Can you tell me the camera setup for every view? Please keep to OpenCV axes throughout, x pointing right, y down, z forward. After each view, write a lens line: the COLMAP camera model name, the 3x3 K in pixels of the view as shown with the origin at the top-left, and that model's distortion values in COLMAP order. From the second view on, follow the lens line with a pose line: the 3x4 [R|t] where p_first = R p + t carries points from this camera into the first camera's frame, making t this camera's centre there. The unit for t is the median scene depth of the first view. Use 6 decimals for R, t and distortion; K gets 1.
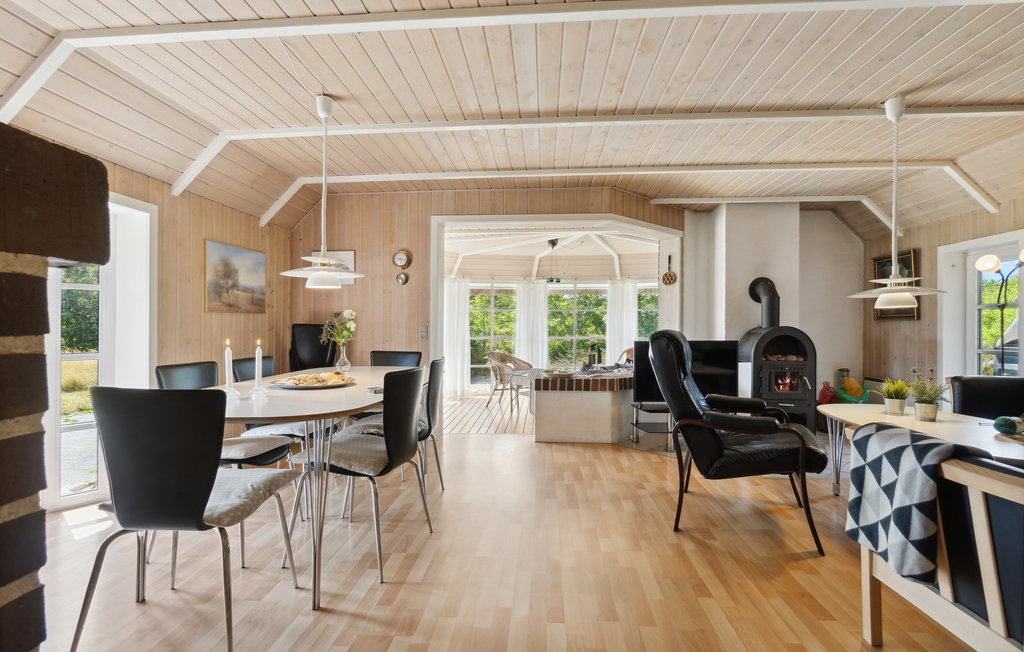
lens RADIAL K [[478.8, 0, 513.0], [0, 478.8, 328.5], [0, 0, 1]] dist [-0.004536, -0.000453]
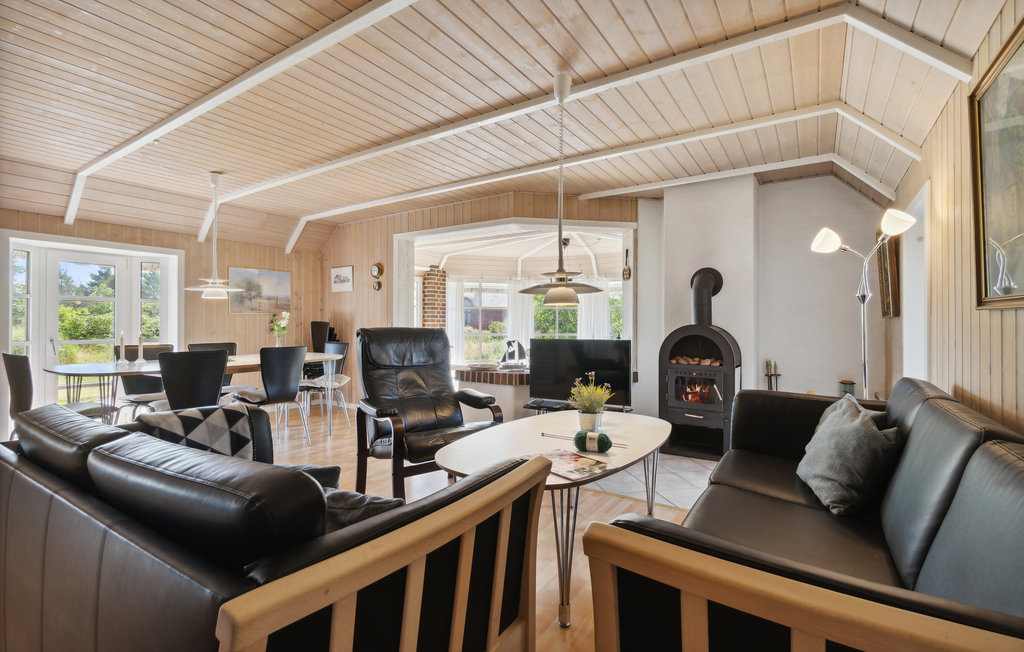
lens RADIAL K [[464.4, 0, 508.0], [0, 464.4, 322.1], [0, 0, 1]] dist [0.002711, 0.000341]
pose [[0.867879, 0.002001, -0.496771, 0.802376], [-0.006018, 0.999961, -0.006487, -0.002862], [0.496739, 0.008619, 0.867857, 0.125310]]
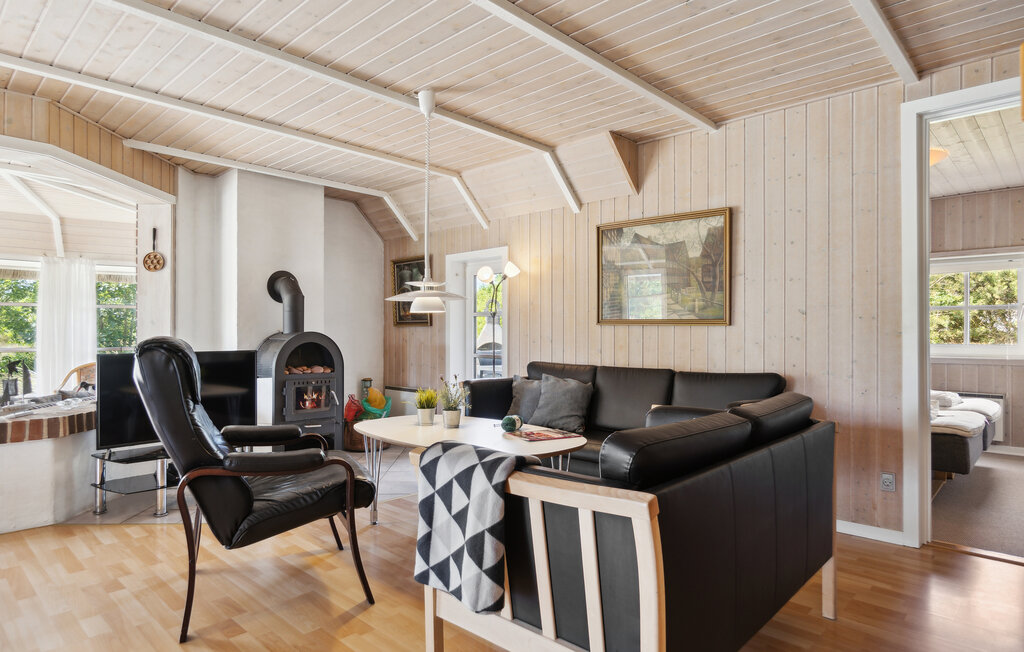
lens RADIAL K [[589.5, 0, 509.5], [0, 589.5, 337.1], [0, 0, 1]] dist [0.005228, -0.002418]
pose [[0.641420, -0.003733, 0.767181, 0.003956], [0.000186, 0.999989, 0.004711, -0.000253], [-0.767190, -0.002879, 0.641414, 0.088721]]
